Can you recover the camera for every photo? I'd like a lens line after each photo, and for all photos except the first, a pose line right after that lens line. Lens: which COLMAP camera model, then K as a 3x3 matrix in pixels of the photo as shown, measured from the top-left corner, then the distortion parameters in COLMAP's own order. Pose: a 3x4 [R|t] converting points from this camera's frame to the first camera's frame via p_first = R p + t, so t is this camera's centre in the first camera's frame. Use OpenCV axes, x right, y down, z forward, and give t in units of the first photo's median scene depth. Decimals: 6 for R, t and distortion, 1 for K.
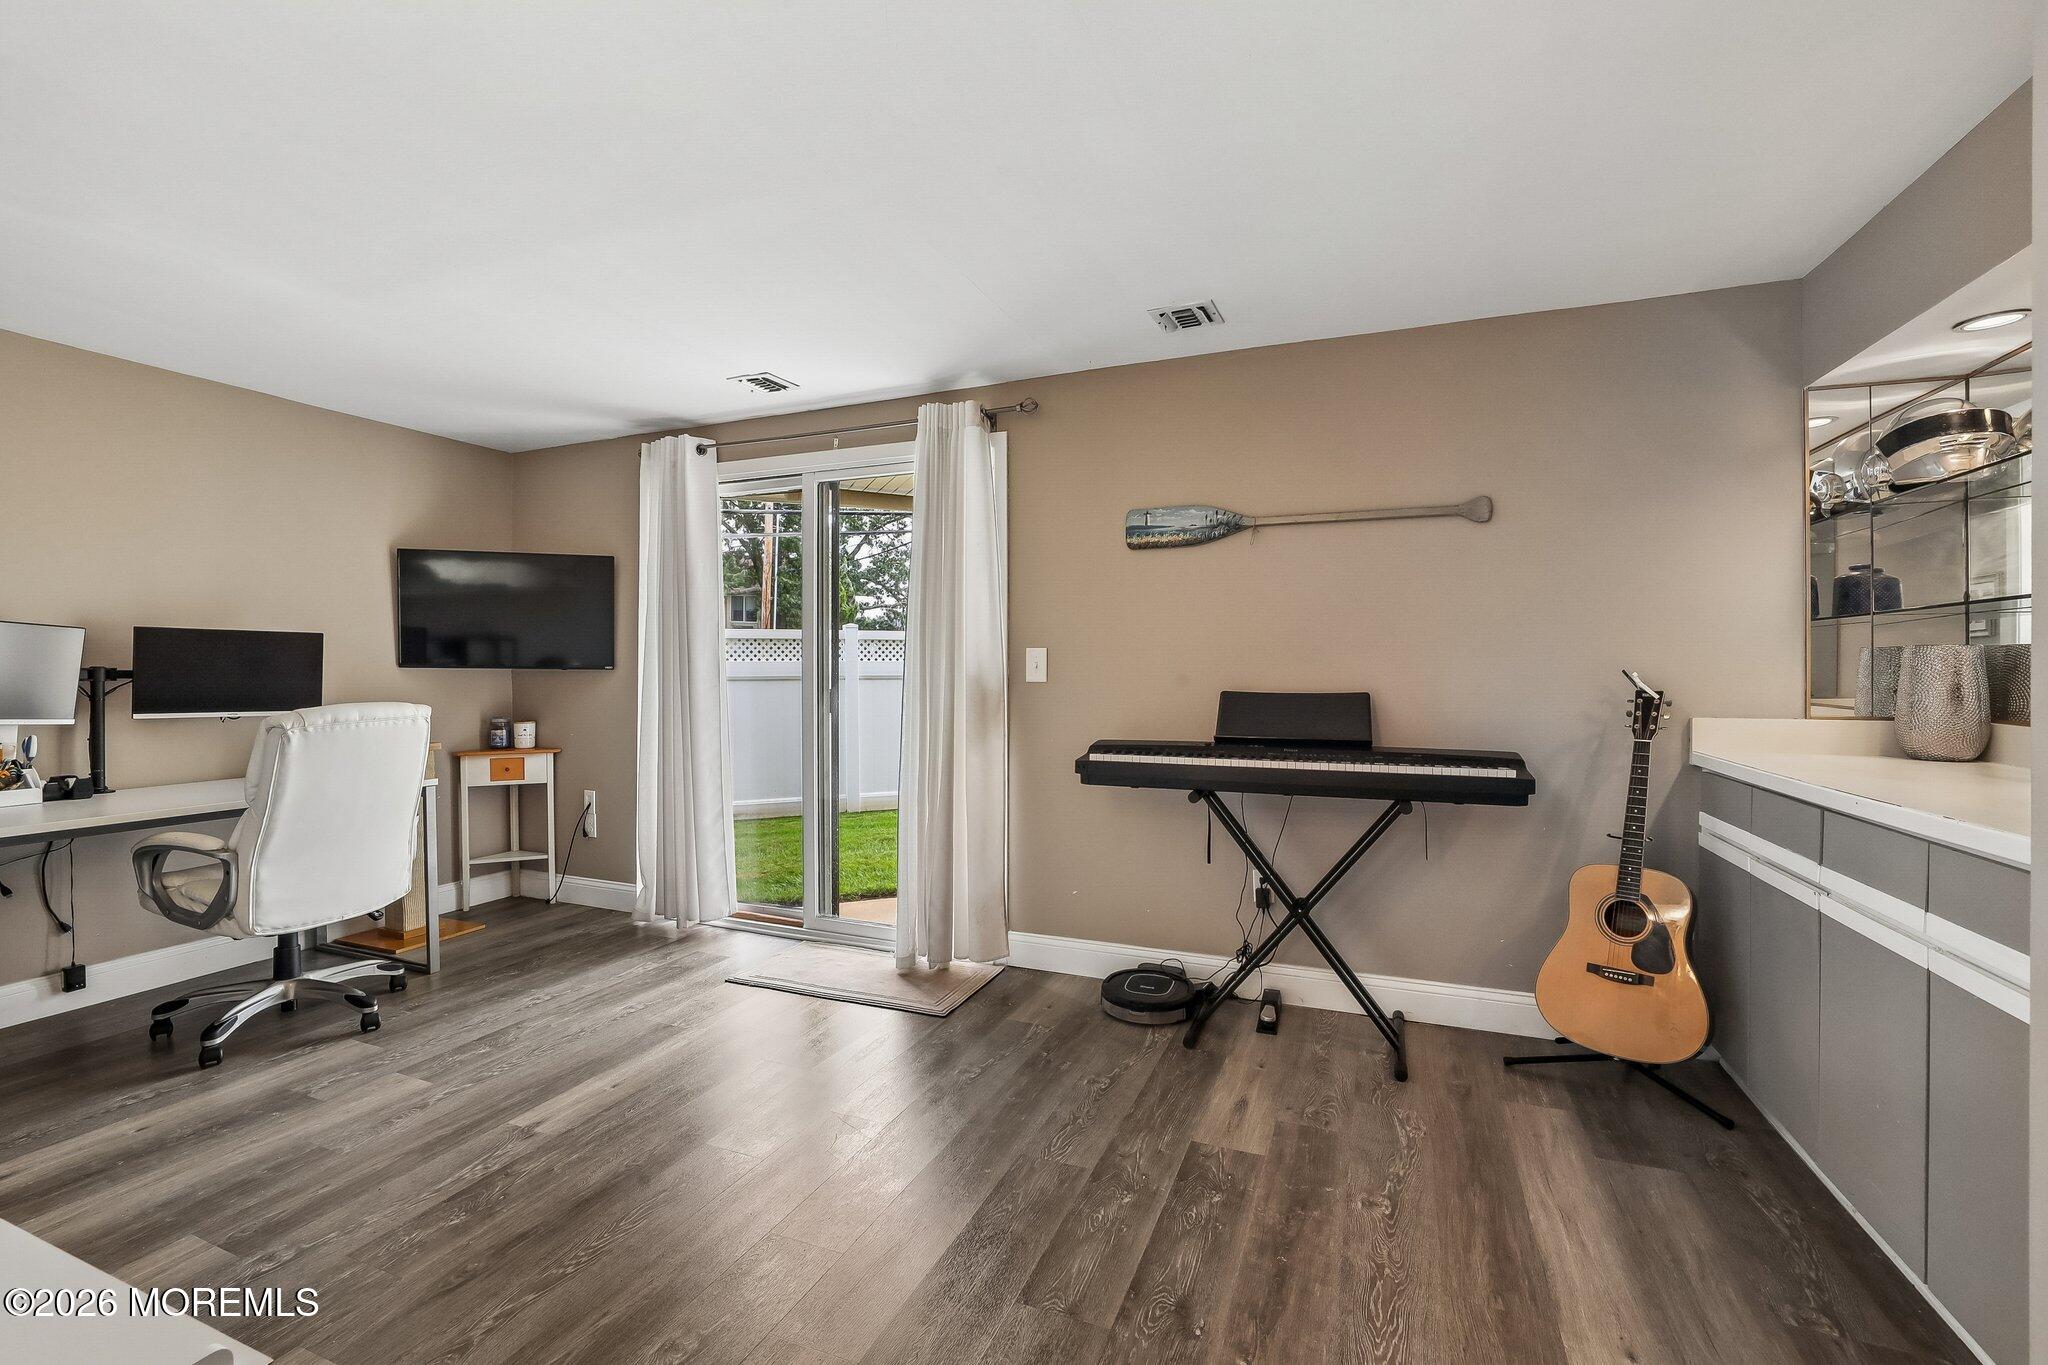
lens RADIAL K [[888.5, 0, 1017.6], [0, 888.5, 666.8], [0, 0, 1]] dist [-0.048887, 0.018982]
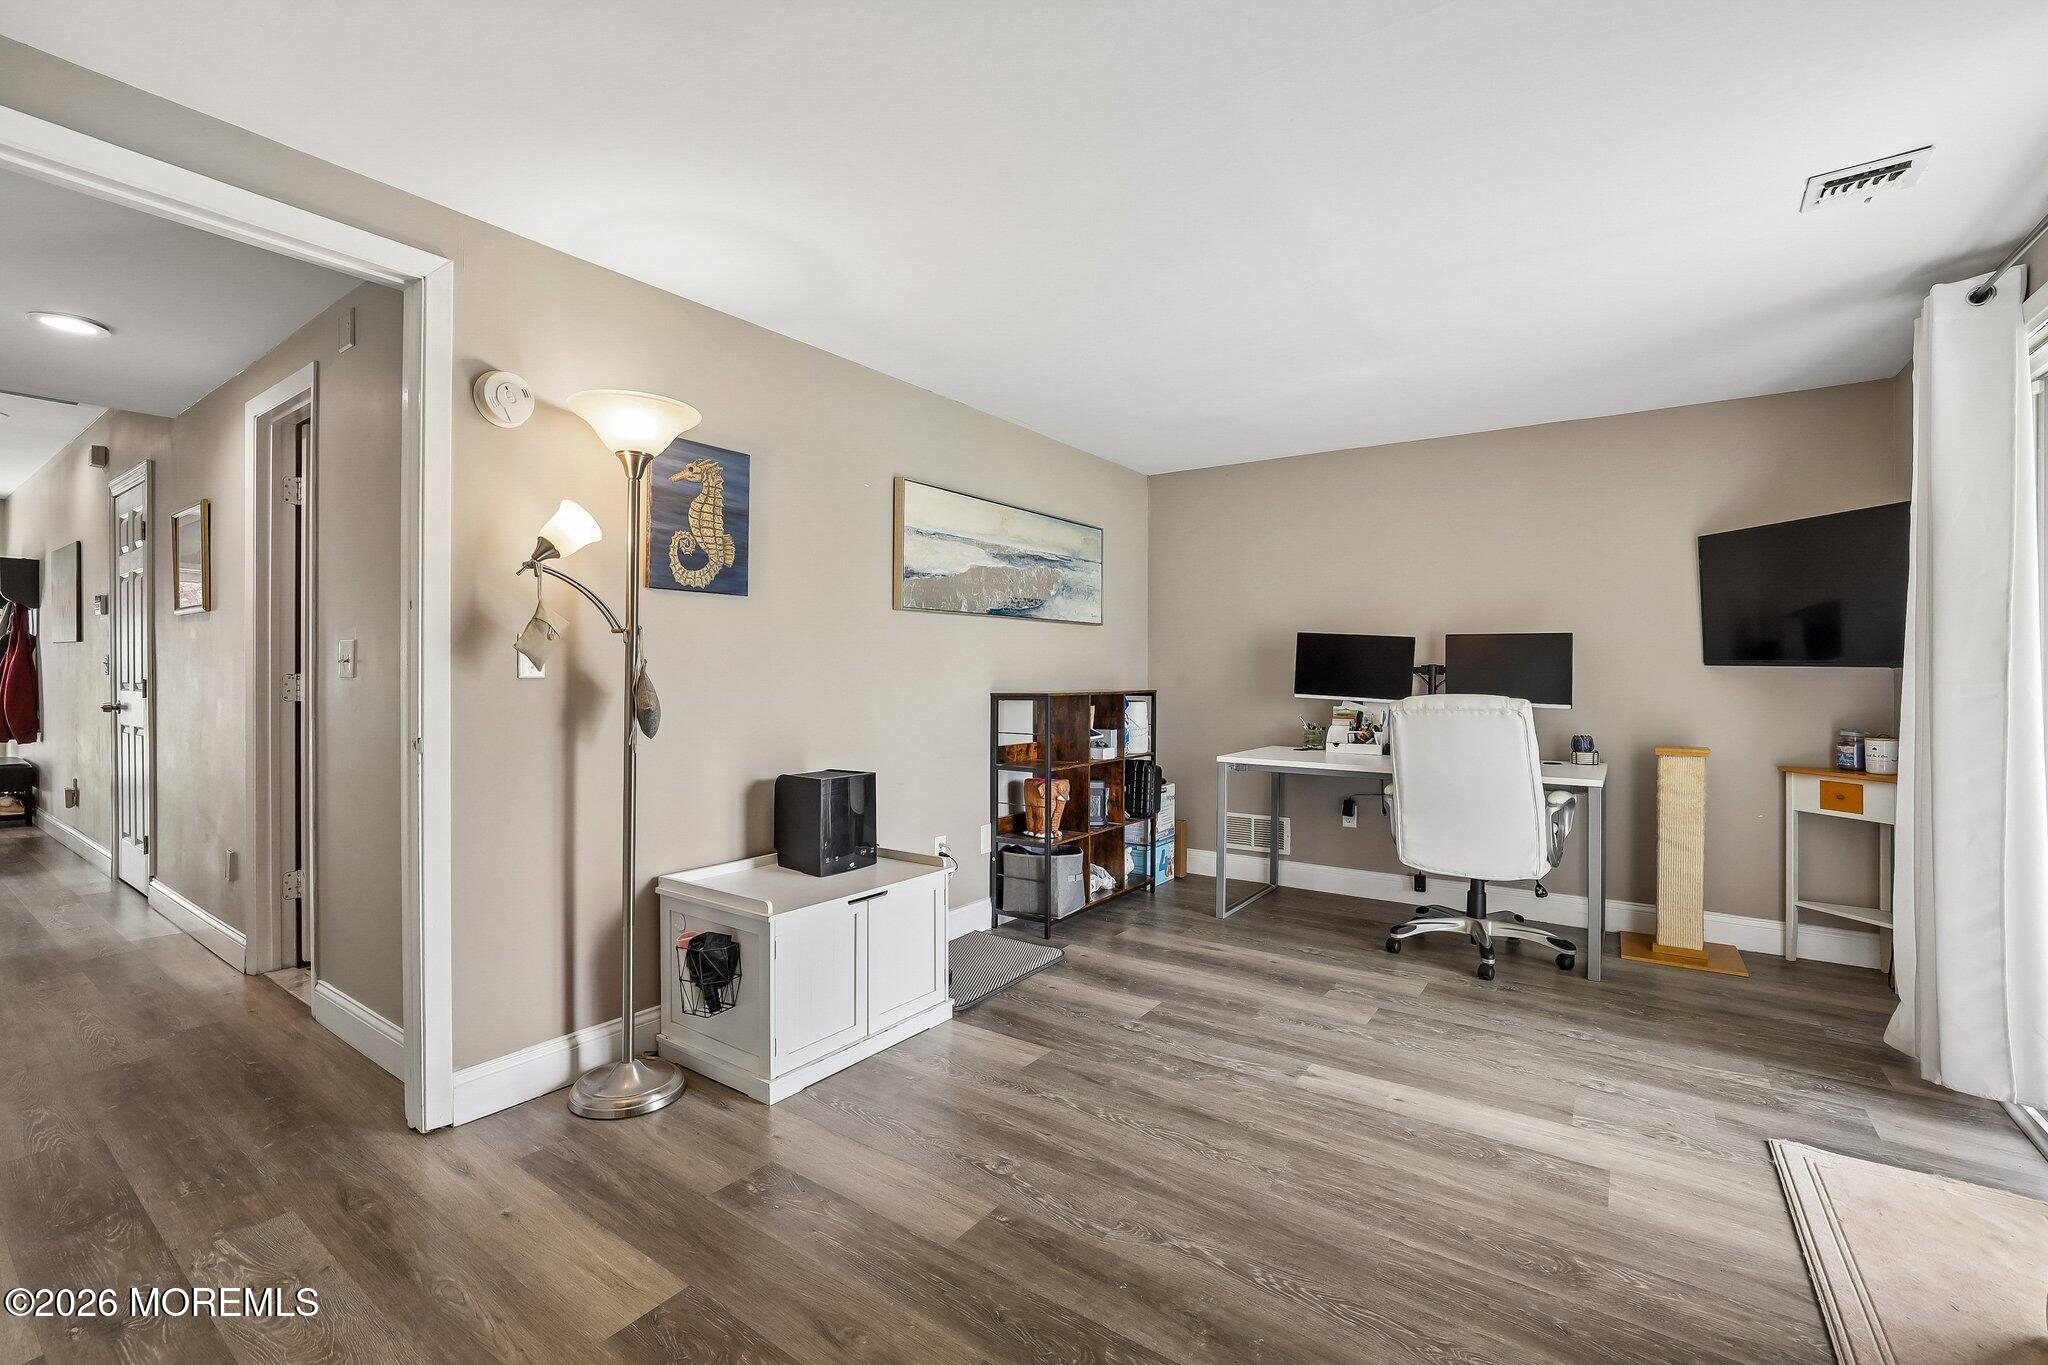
lens RADIAL K [[888.5, 0, 1017.6], [0, 888.5, 666.8], [0, 0, 1]] dist [-0.048887, 0.018982]
pose [[-0.220903, -0.002297, -0.975293, 0.439813], [-0.002909, 0.999994, -0.001696, 0.007358], [0.975291, 0.002462, -0.220909, 0.627862]]
